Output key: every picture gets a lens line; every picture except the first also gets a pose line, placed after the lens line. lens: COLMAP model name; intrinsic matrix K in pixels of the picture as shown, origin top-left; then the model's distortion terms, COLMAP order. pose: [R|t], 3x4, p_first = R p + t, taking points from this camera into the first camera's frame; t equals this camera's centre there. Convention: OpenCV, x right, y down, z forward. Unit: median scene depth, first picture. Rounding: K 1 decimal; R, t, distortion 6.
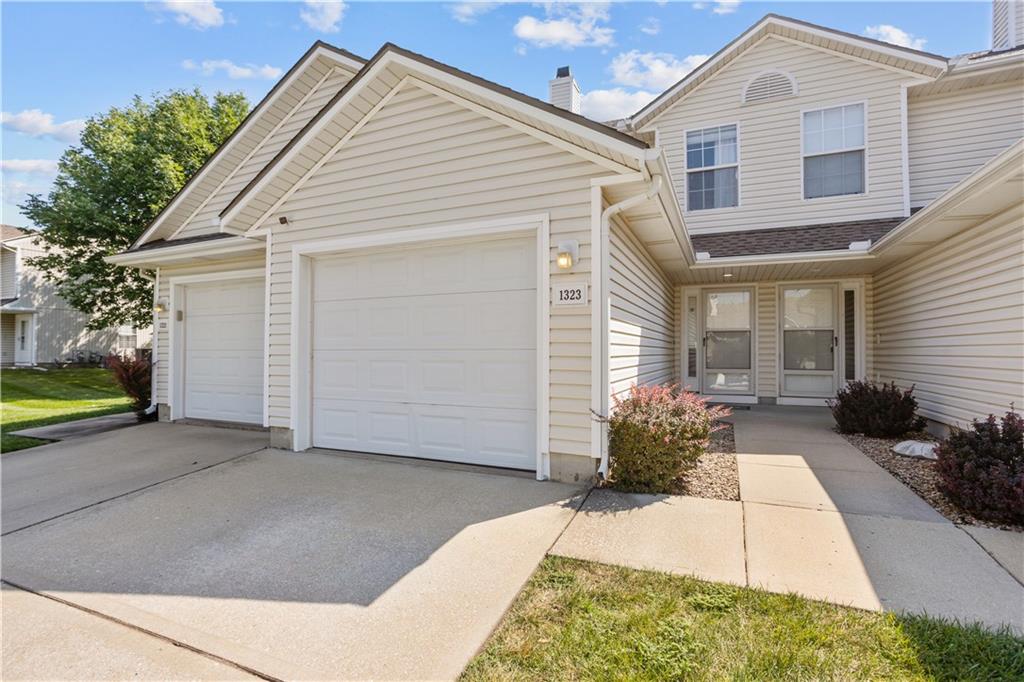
lens RADIAL K [[492.6, 0, 523.0], [0, 492.6, 345.1], [0, 0, 1]] dist [-0.006400, -0.000144]
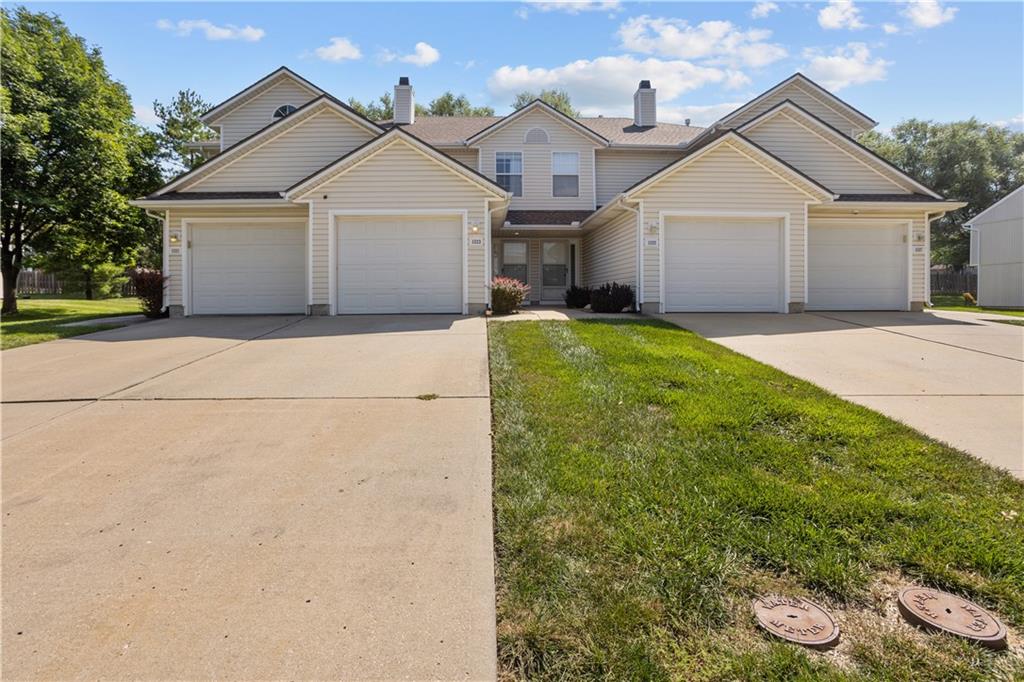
lens RADIAL K [[492.6, 0, 523.0], [0, 492.6, 345.1], [0, 0, 1]] dist [-0.006400, -0.000144]
pose [[0.893894, -0.052432, 0.445202, -0.432206], [0.005758, 0.994397, 0.105550, 0.083996], [-0.448242, -0.091787, 0.889187, -0.735868]]
